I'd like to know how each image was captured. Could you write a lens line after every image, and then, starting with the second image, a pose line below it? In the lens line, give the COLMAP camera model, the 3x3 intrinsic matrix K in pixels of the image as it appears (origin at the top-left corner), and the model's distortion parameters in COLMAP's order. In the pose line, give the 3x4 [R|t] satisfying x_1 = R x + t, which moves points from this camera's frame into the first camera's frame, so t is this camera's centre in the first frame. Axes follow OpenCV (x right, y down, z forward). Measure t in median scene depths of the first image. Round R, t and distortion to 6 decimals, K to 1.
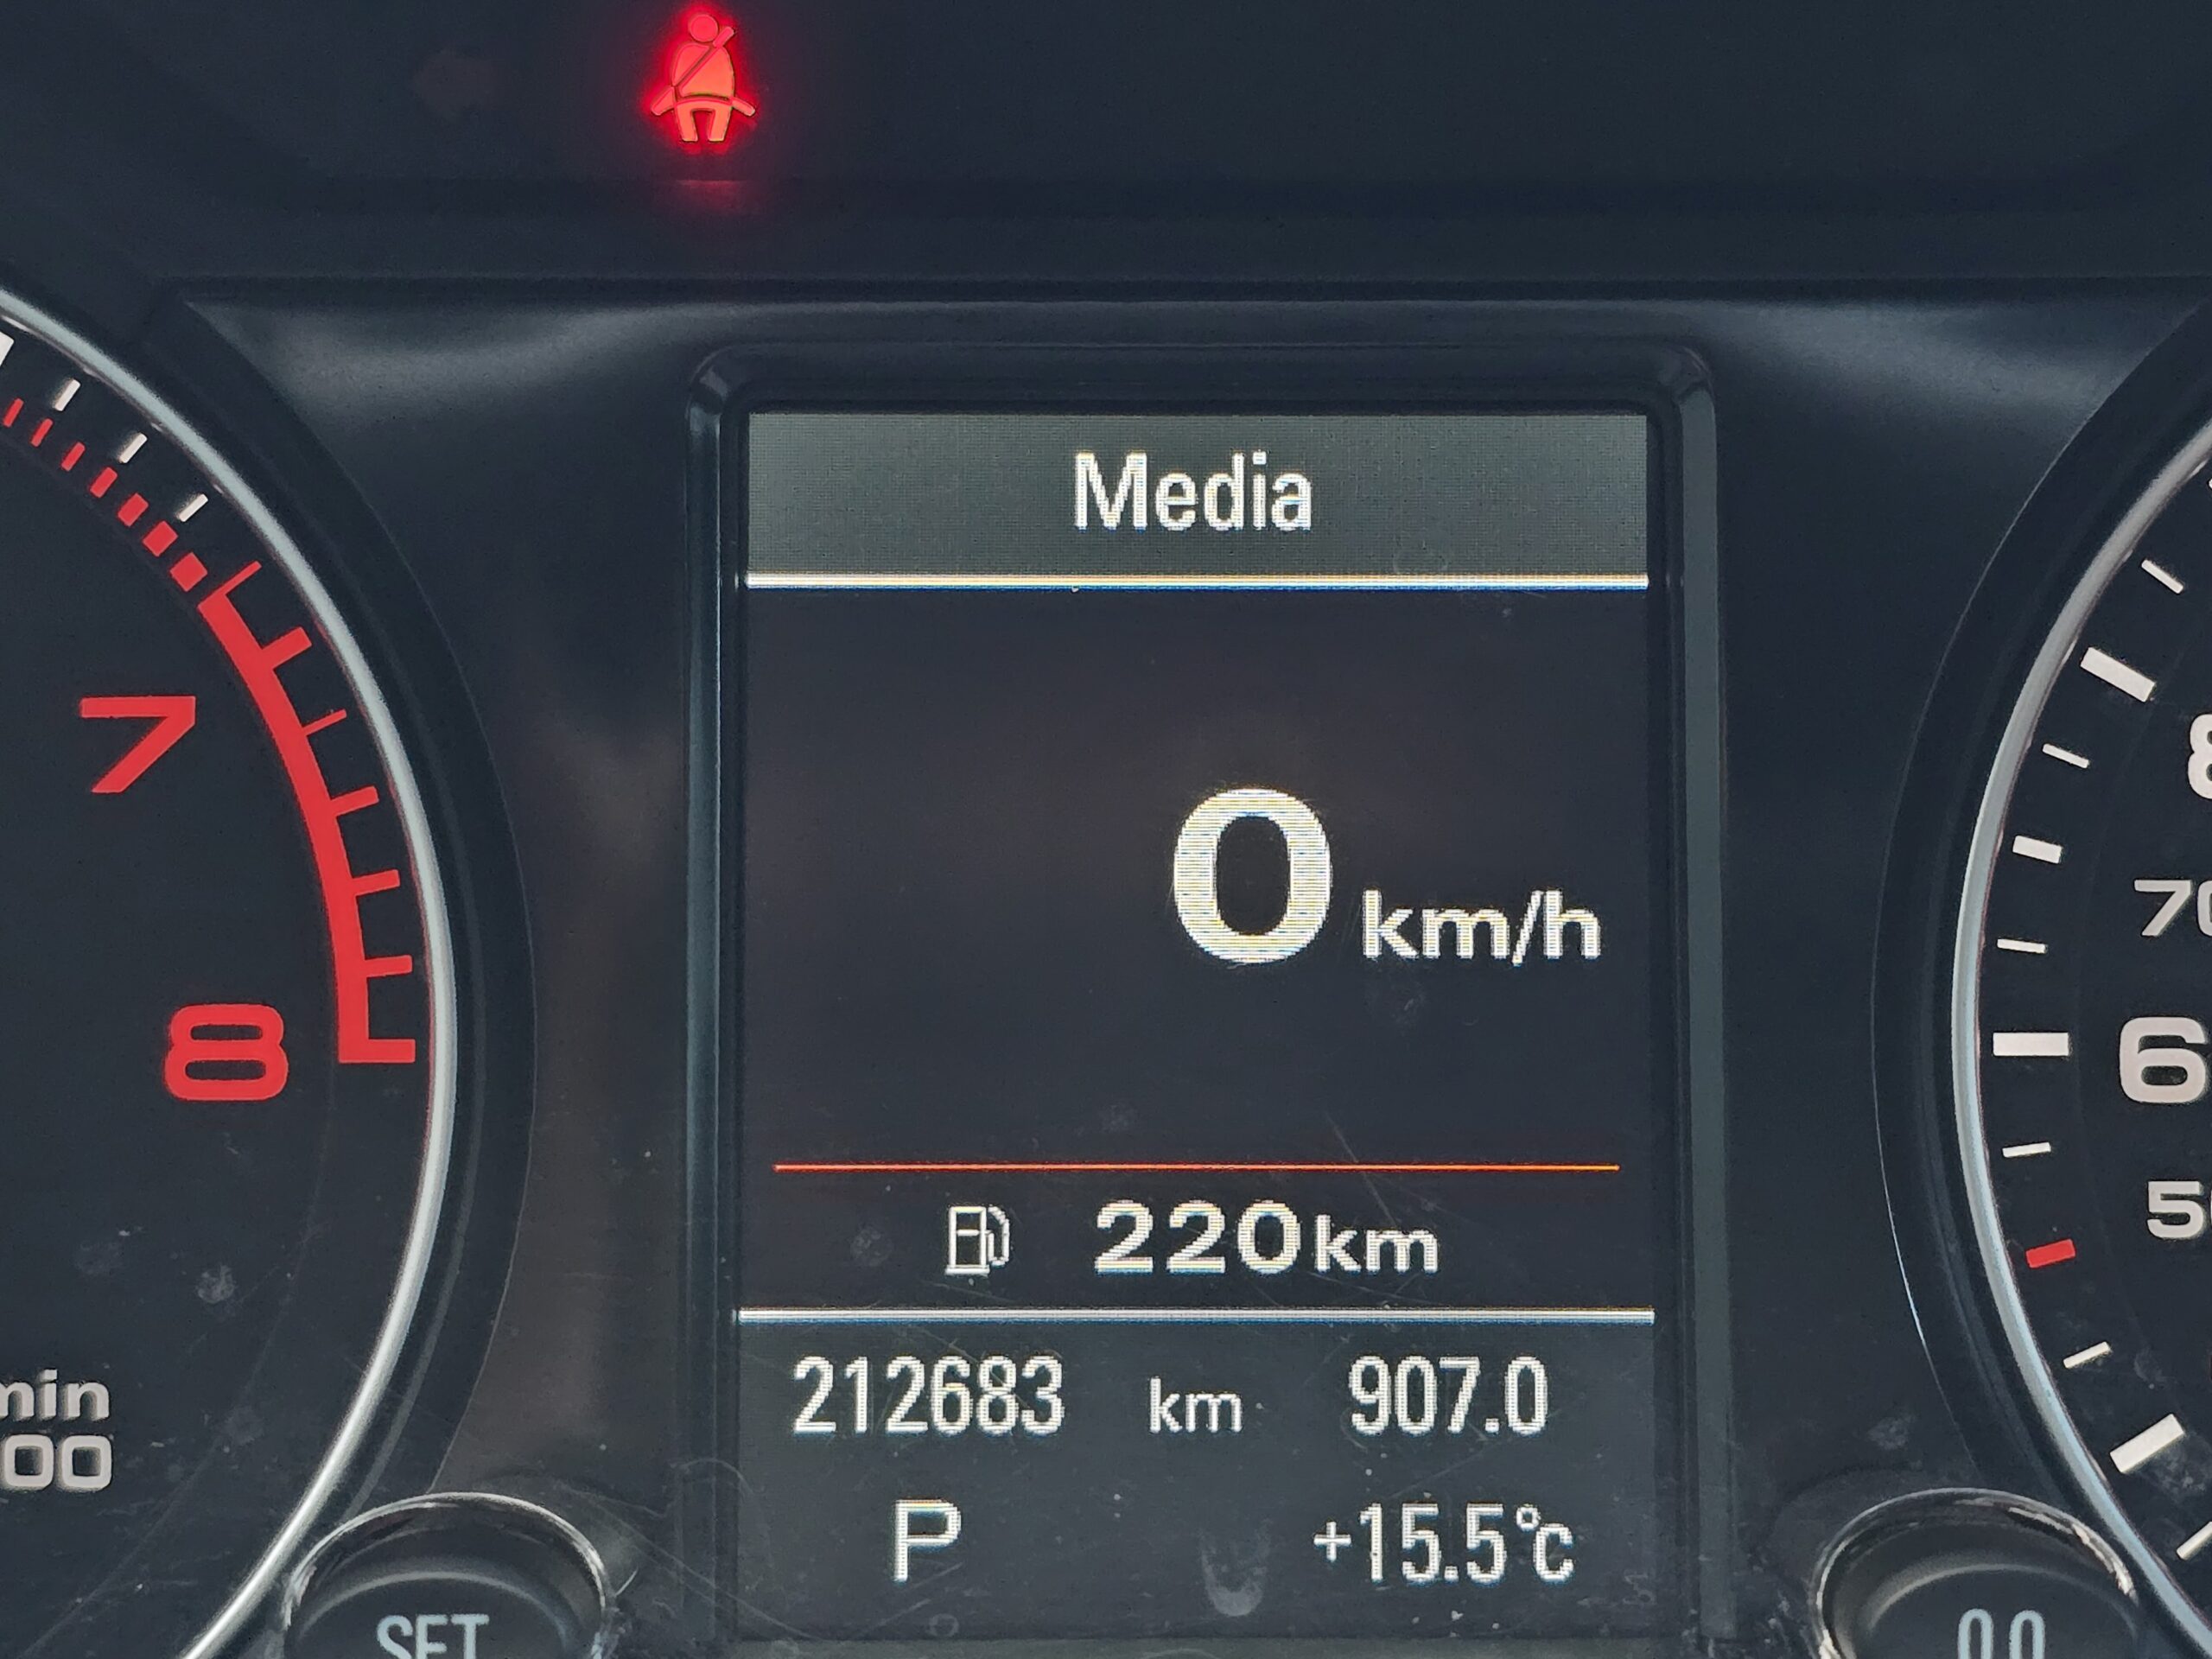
lens RADIAL K [[1536.5, 0, 1094.5], [0, 1536.5, 839.2], [0, 0, 1]] dist [0.071982, -0.076386]
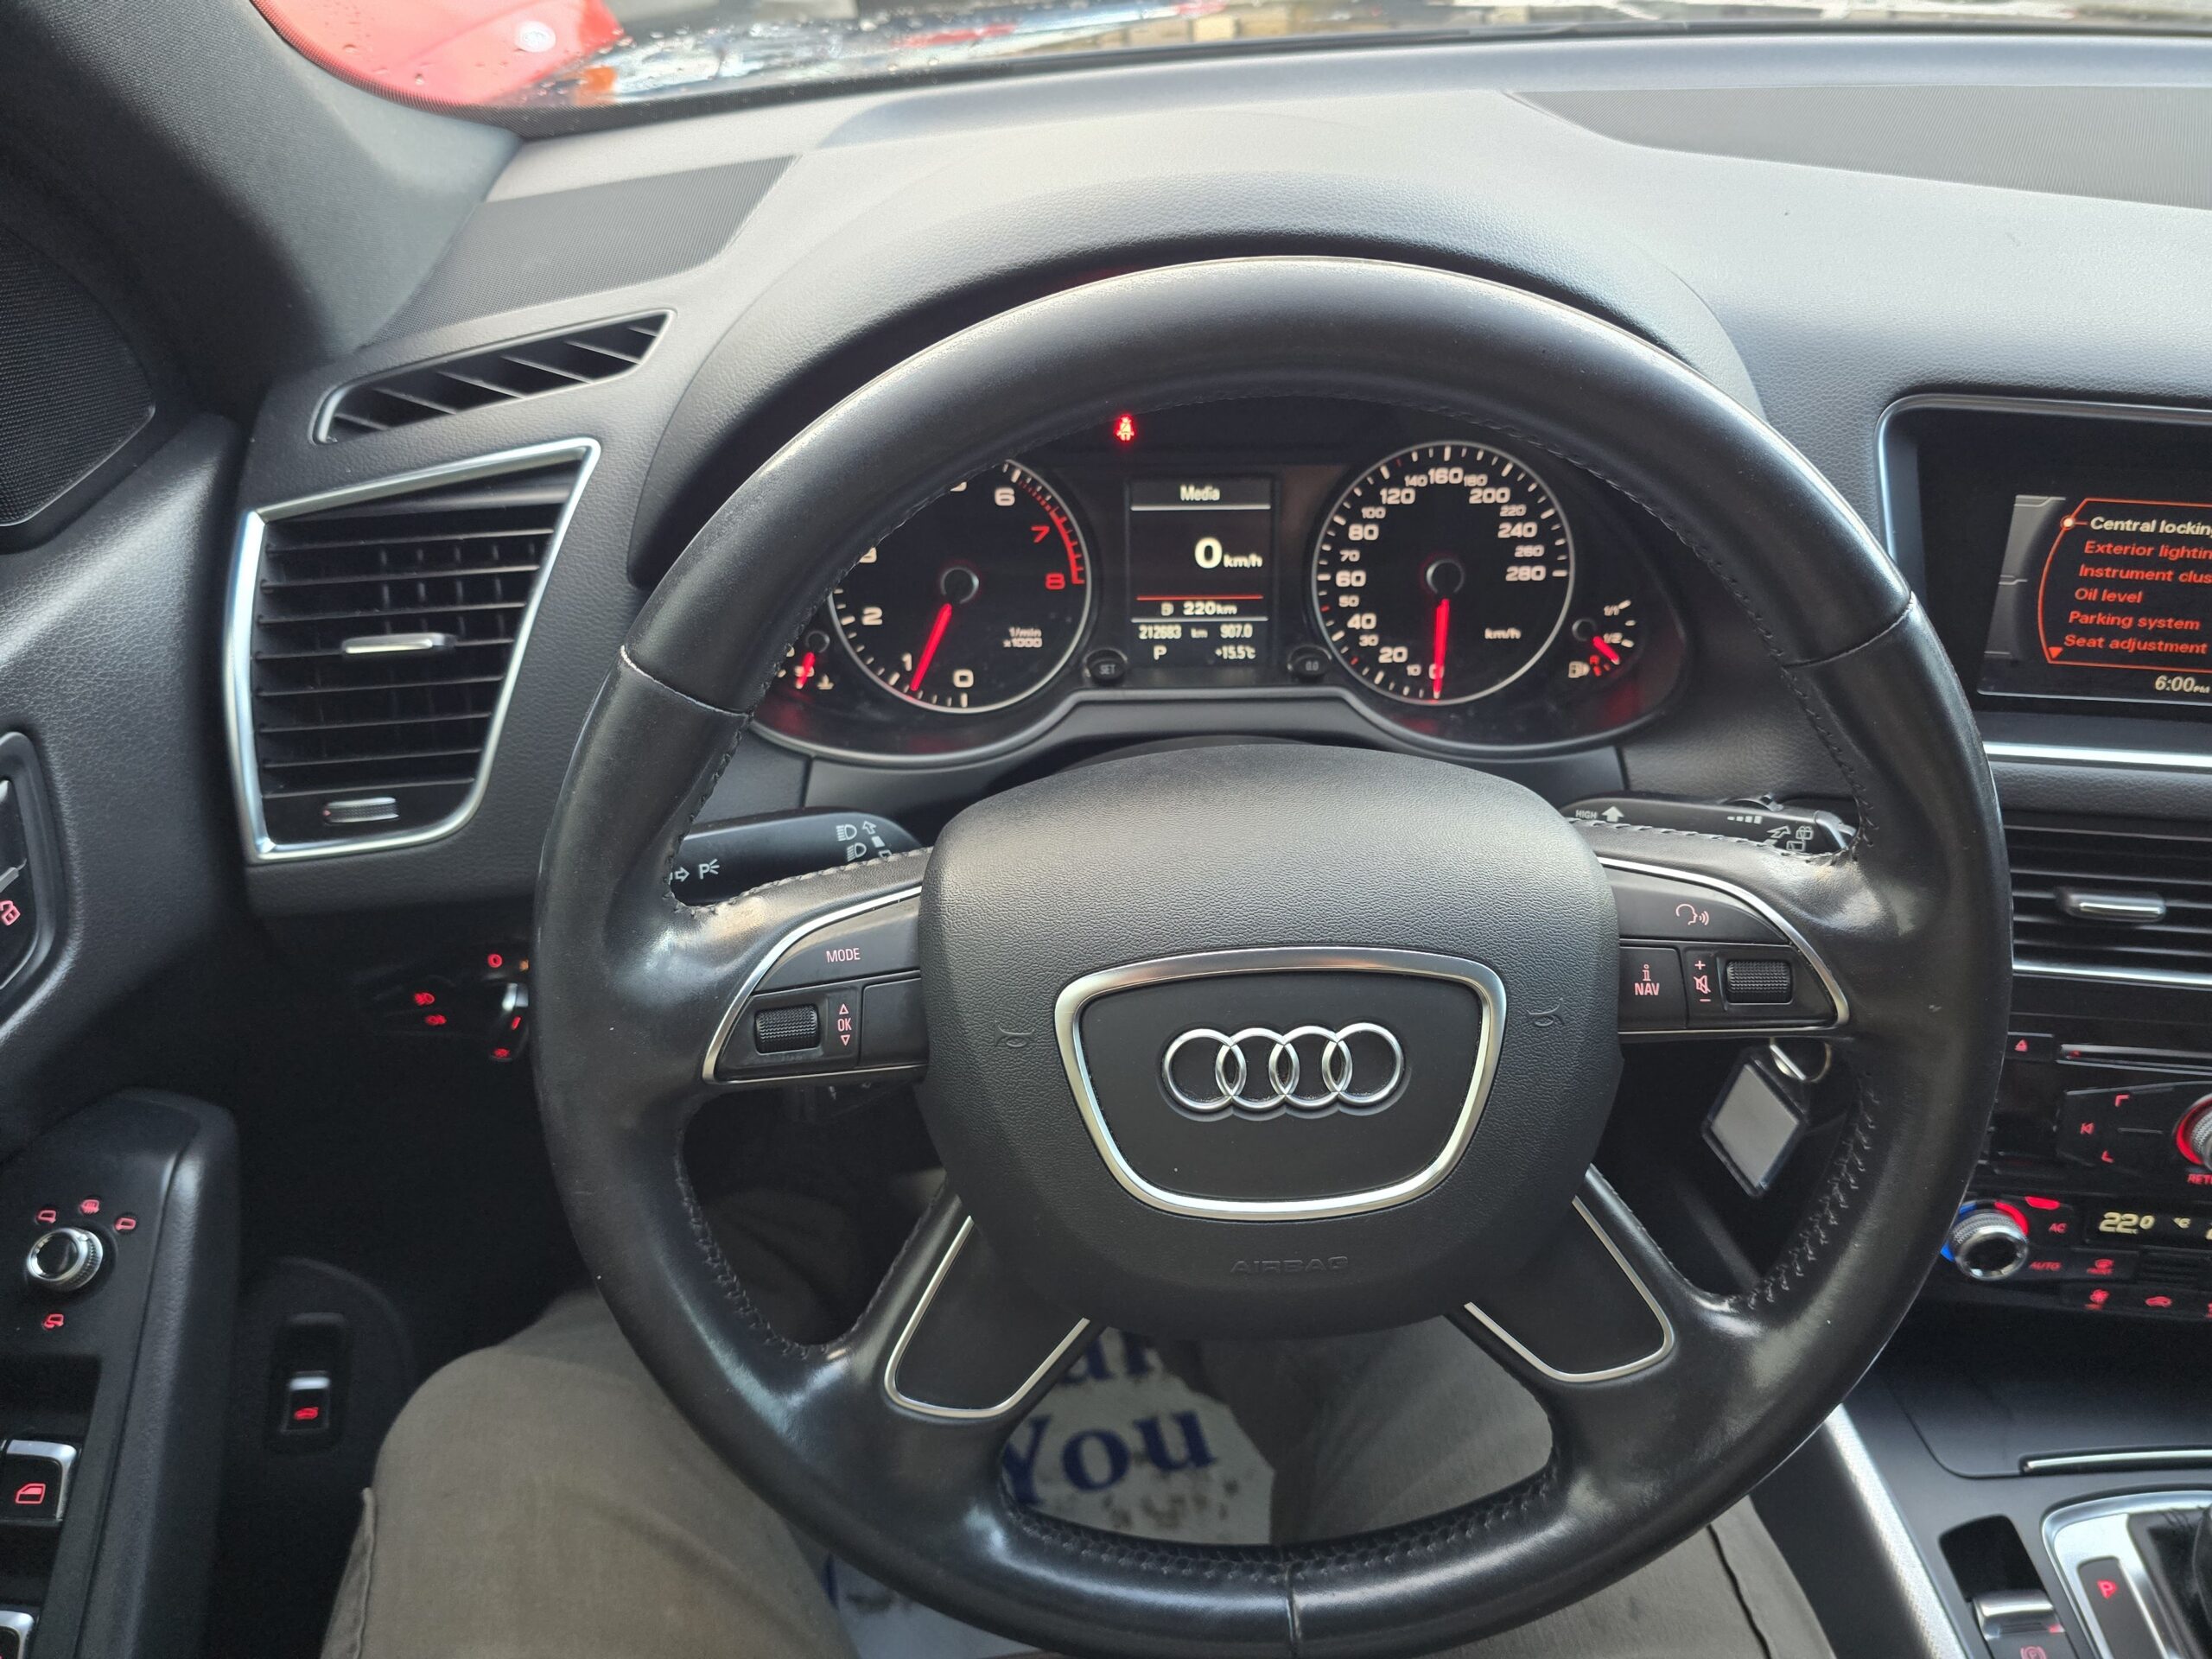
lens RADIAL K [[1451.5, 0, 1106.0], [0, 1451.5, 829.5], [0, 0, 1]] dist [-0.030025, -0.001234]
pose [[0.996608, -0.026995, 0.077745, -0.849371], [0.004912, 0.962500, 0.271239, -0.522094], [-0.082152, -0.269937, 0.959367, -5.229367]]
